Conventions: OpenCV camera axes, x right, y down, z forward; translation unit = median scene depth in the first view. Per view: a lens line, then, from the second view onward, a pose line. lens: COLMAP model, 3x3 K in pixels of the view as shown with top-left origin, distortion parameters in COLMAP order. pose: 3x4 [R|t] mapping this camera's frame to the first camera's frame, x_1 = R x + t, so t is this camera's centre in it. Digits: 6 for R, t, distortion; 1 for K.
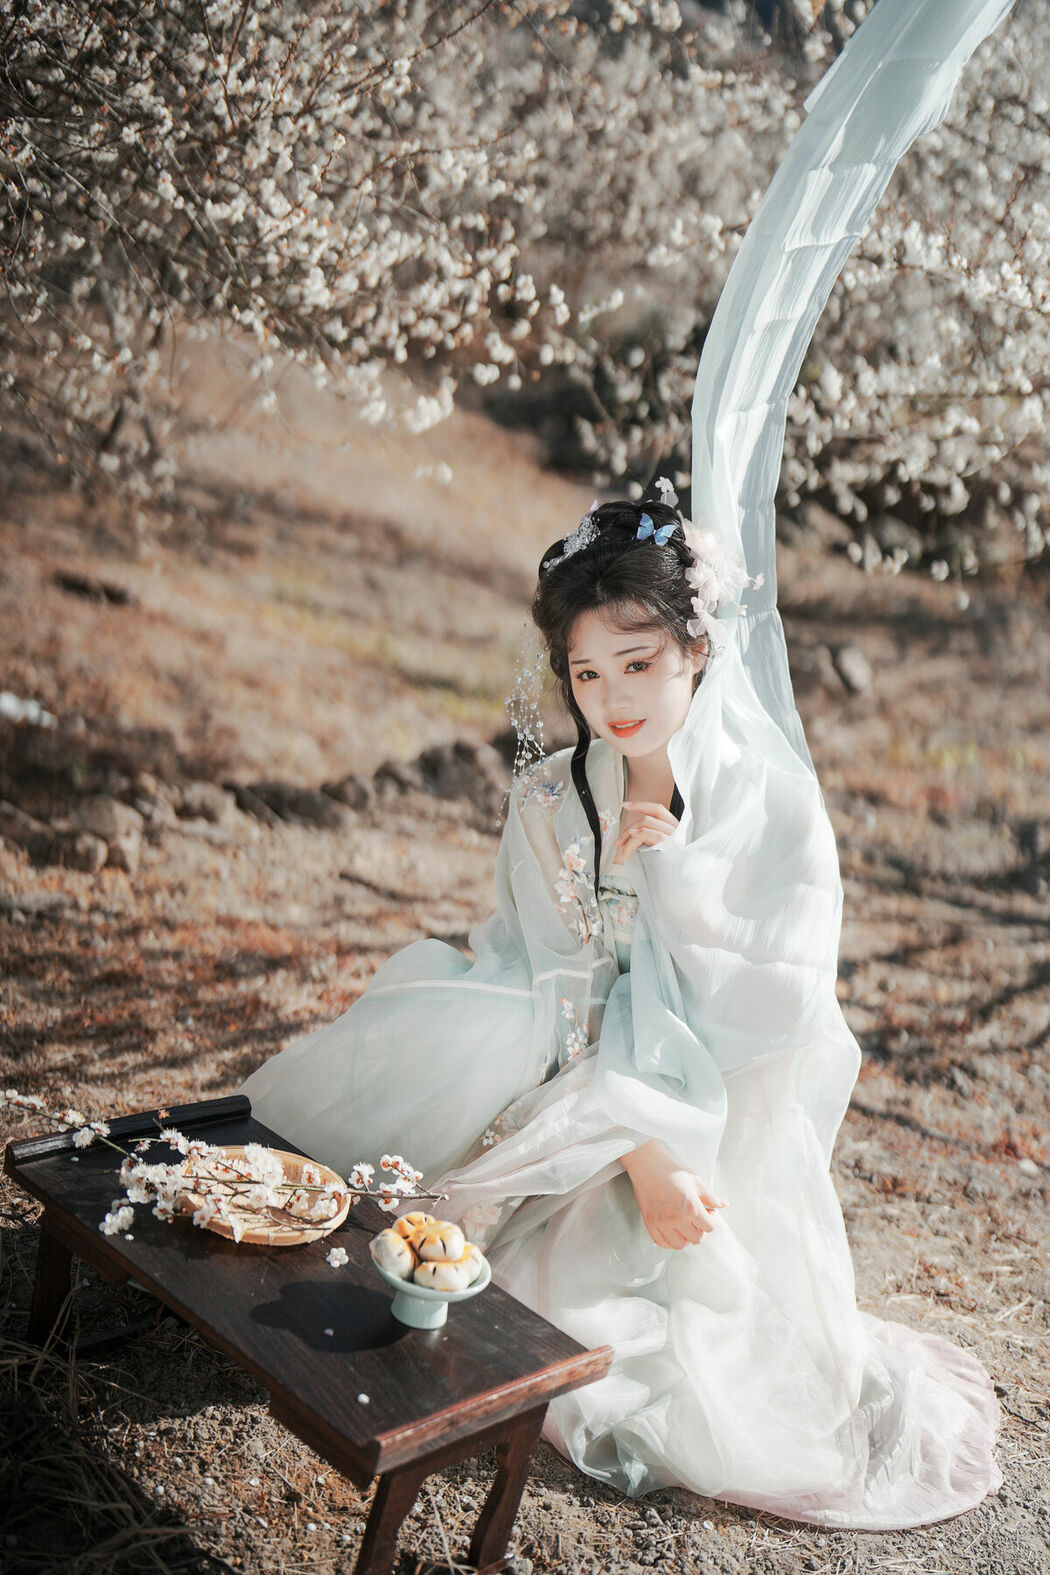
lens RADIAL K [[2116.0, 0, 525.0], [0, 2116.0, 787.5], [0, 0, 1]] dist [-0.034534, 0.326999]
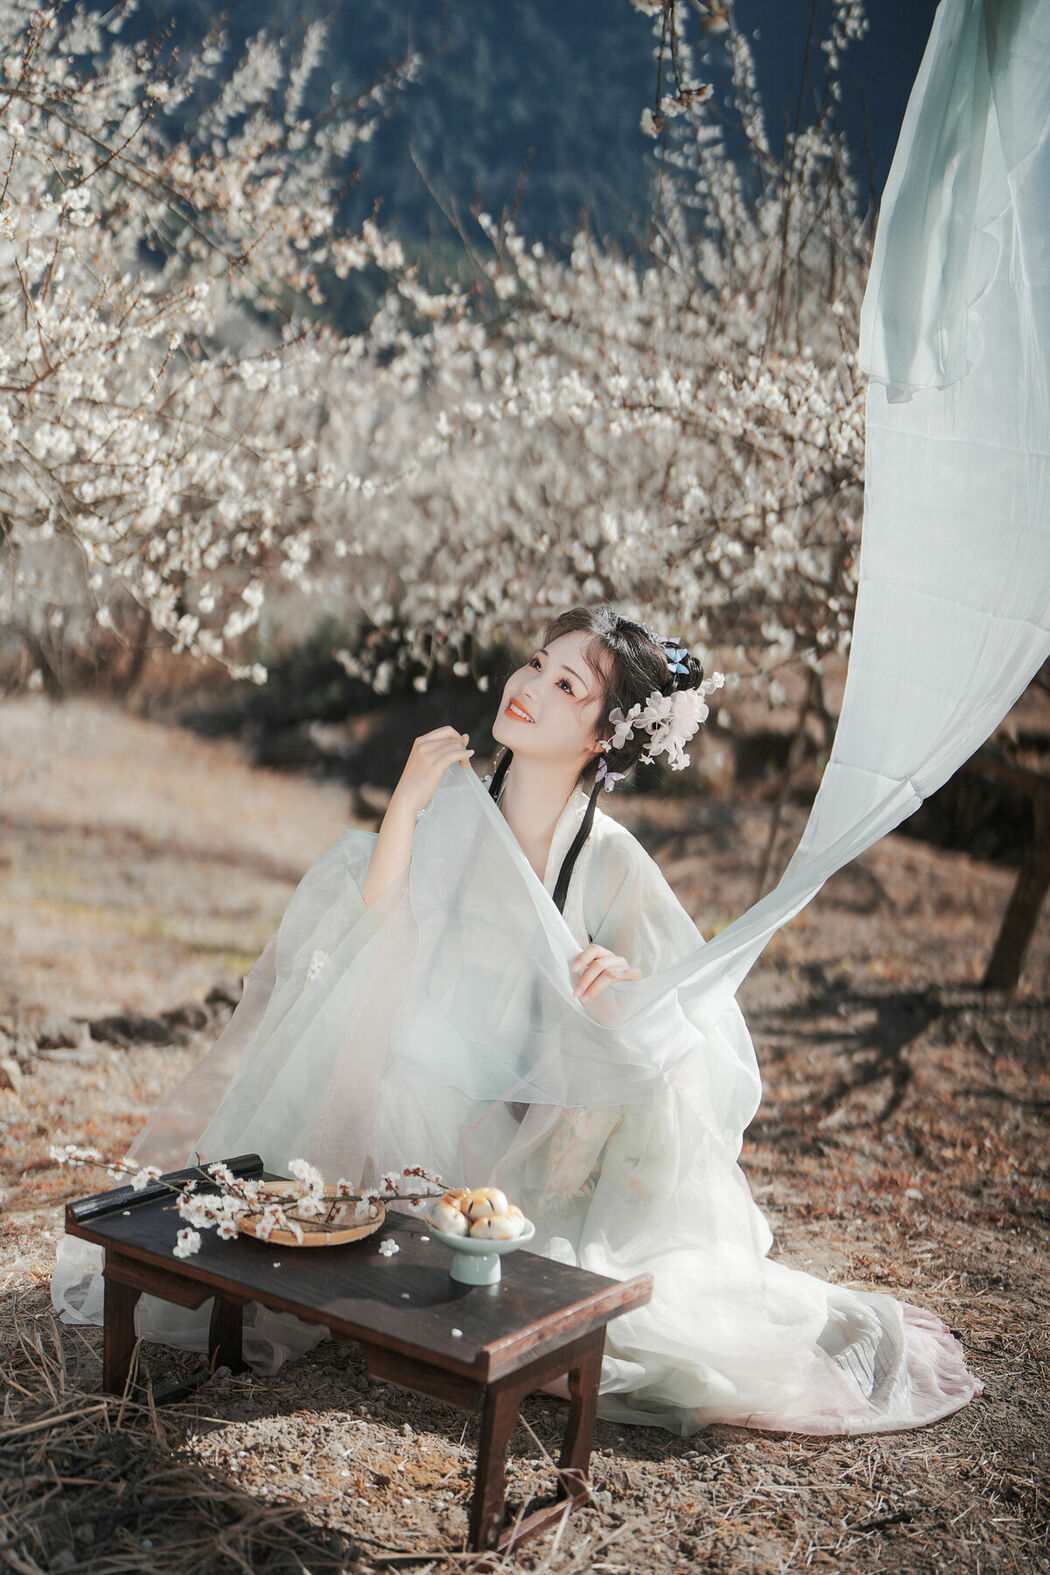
lens RADIAL K [[2106.5, 0, 525.0], [0, 2106.5, 787.5], [0, 0, 1]] dist [-0.006866, -0.012748]
pose [[0.977842, -0.151315, 0.144669, -0.098124], [0.170487, 0.976634, -0.130844, 0.099605], [-0.121489, 0.152609, 0.980791, -0.081729]]
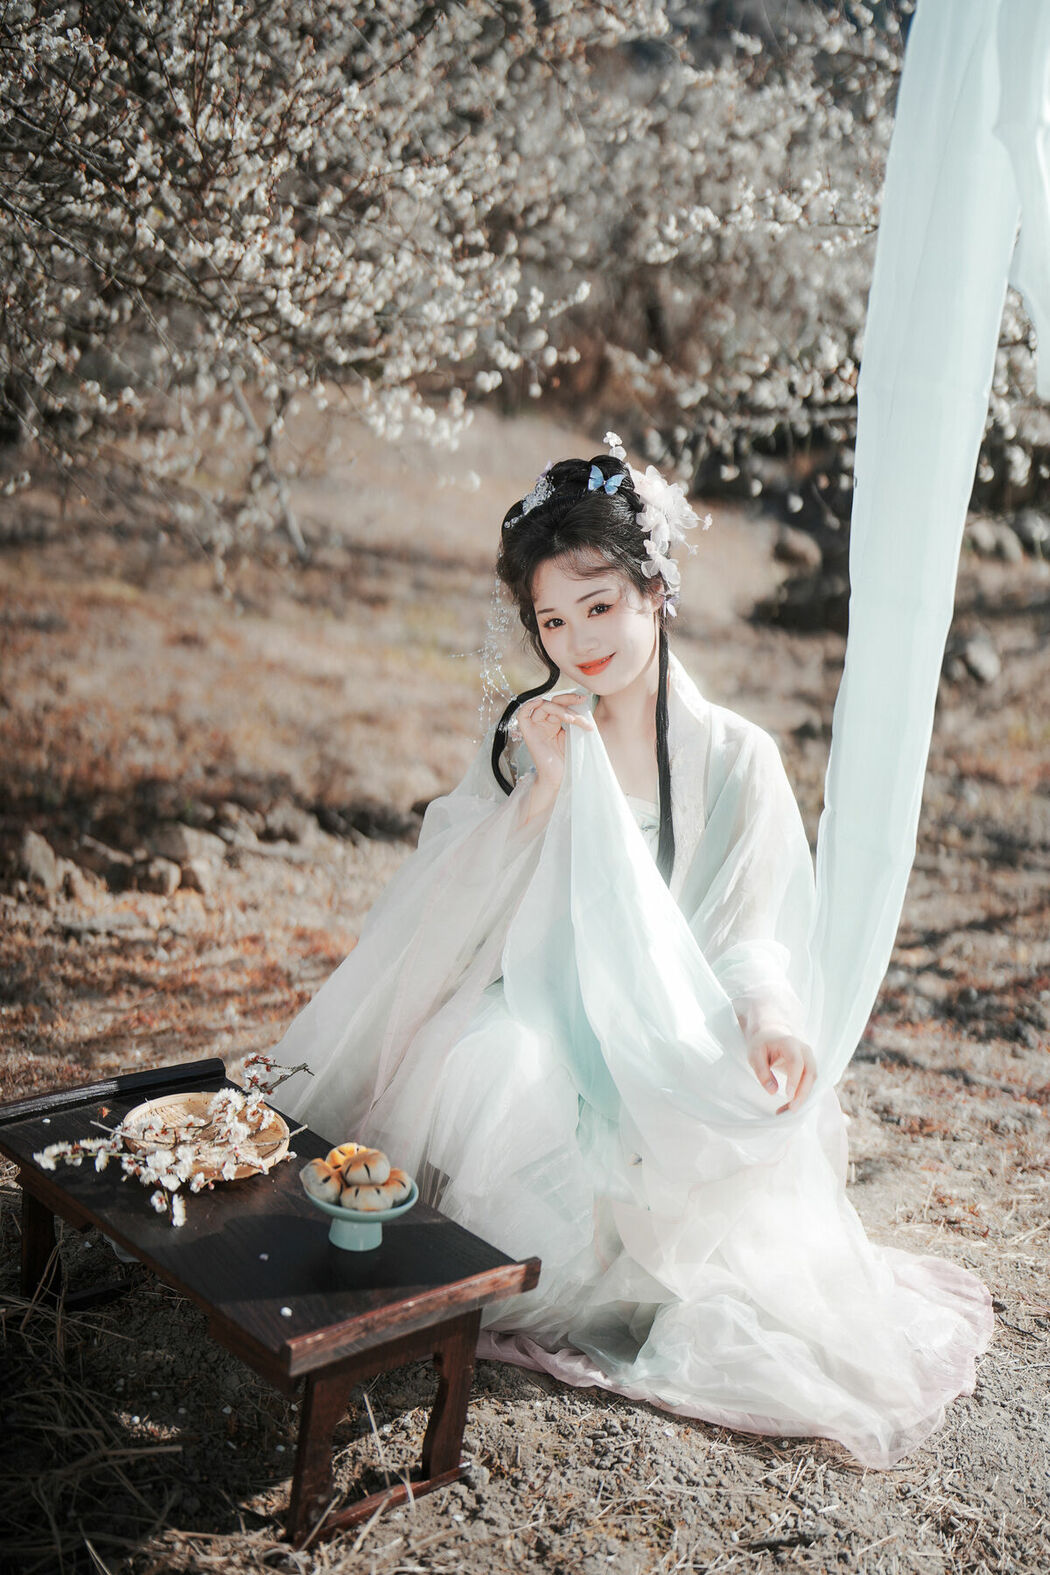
lens RADIAL K [[2106.5, 0, 525.0], [0, 2106.5, 787.5], [0, 0, 1]] dist [-0.006866, -0.012748]
pose [[0.991973, -0.083910, -0.094597, 0.102381], [0.081815, 0.996313, -0.025810, 0.039493], [0.096414, 0.017863, 0.995181, -0.028597]]
